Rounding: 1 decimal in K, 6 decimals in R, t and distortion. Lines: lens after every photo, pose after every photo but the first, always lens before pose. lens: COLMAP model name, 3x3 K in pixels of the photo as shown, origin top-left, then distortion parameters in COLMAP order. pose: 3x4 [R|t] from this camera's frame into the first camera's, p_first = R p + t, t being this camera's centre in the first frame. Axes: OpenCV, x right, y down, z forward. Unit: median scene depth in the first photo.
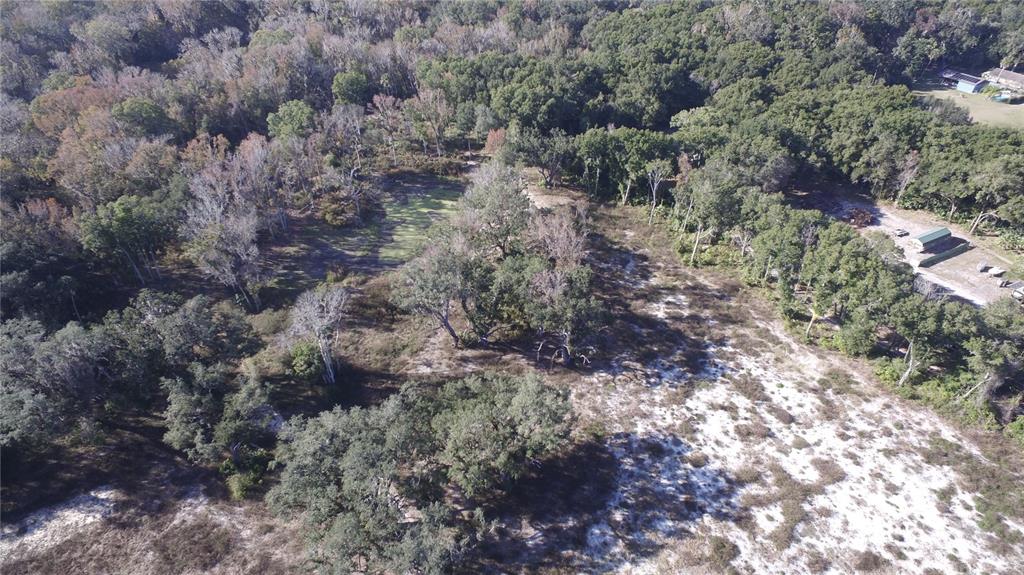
lens RADIAL K [[592.3, 0, 506.9], [0, 592.3, 287.7], [0, 0, 1]] dist [-0.015446, 0.016408]
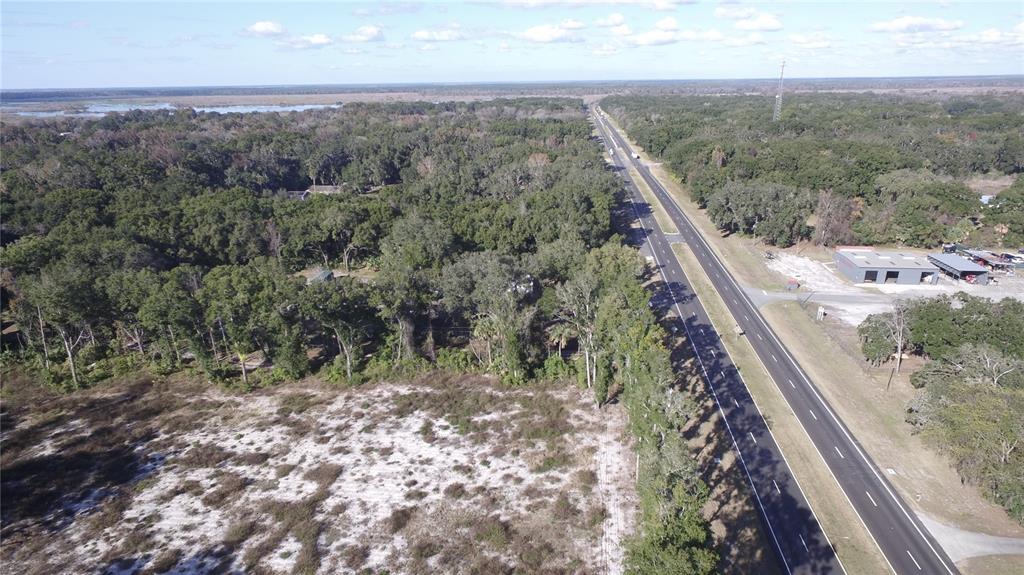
lens RADIAL K [[592.3, 0, 506.9], [0, 592.3, 287.7], [0, 0, 1]] dist [-0.015446, 0.016408]
pose [[0.563227, -0.269024, 0.781282, 0.075289], [0.515133, 0.853605, -0.077433, 0.219586], [-0.646075, 0.446077, 0.619357, 0.137299]]
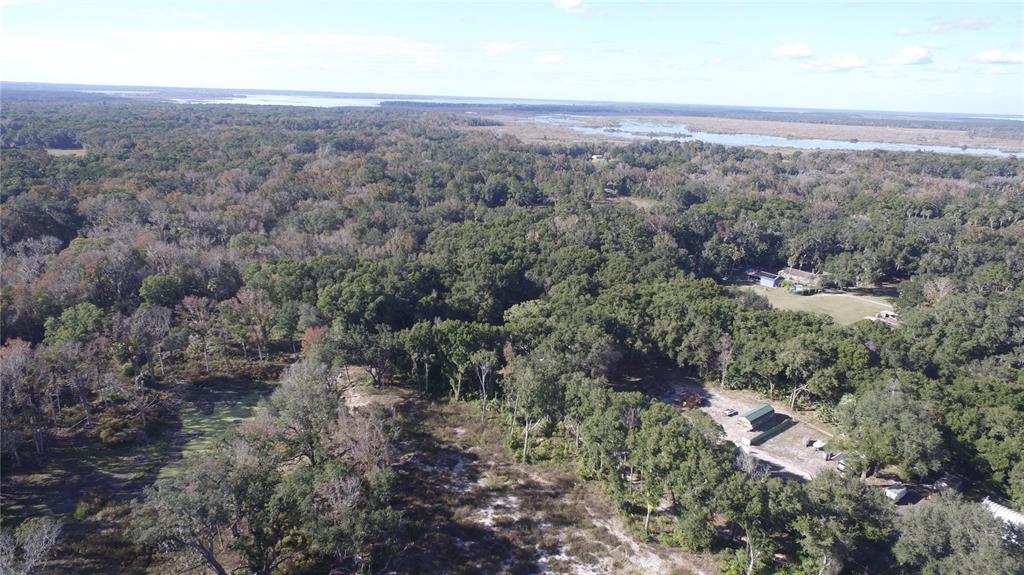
lens RADIAL K [[592.3, 0, 506.9], [0, 592.3, 287.7], [0, 0, 1]] dist [-0.015446, 0.016408]
pose [[0.981747, -0.017712, 0.189363, 0.134240], [0.081601, 0.938583, -0.335267, 0.016403], [-0.171795, 0.344600, 0.922896, 0.082322]]
